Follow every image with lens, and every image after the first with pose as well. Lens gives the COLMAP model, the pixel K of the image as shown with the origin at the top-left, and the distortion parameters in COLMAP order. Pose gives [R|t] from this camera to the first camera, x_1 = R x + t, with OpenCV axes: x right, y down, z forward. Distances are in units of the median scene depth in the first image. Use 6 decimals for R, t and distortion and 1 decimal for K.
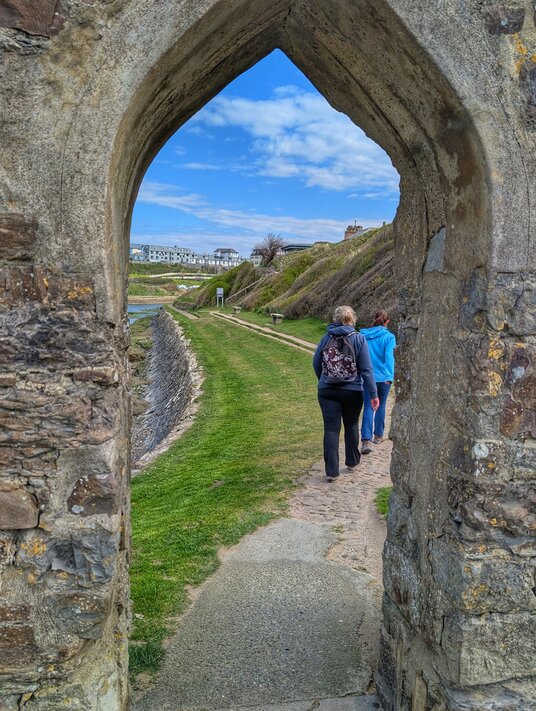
lens RADIAL K [[505.8, 0, 237.0], [0, 505.8, 373.7], [0, 0, 1]] dist [0.002247, -0.012758]
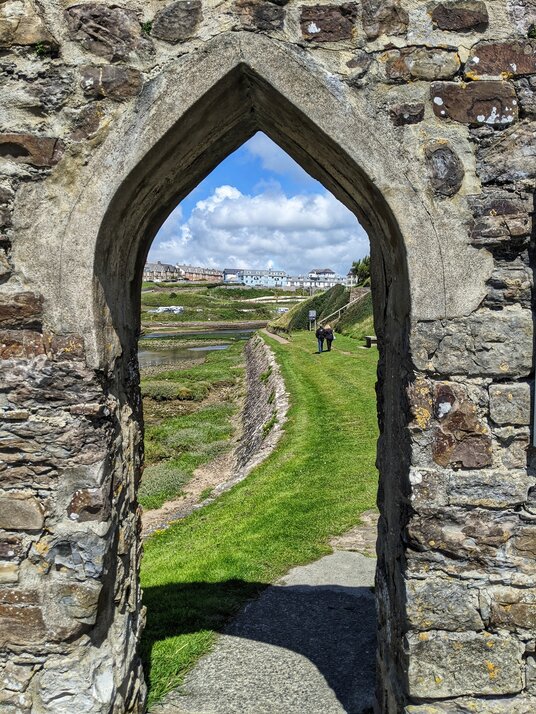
lens RADIAL K [[558.6, 0, 268.2], [0, 558.6, 356.7], [0, 0, 1]] dist [-0.001724, -0.030069]
pose [[0.983693, -0.016367, -0.179108, 0.422099], [0.003377, 0.997356, -0.072595, -0.027954], [0.179822, 0.070806, 0.981147, -0.316393]]
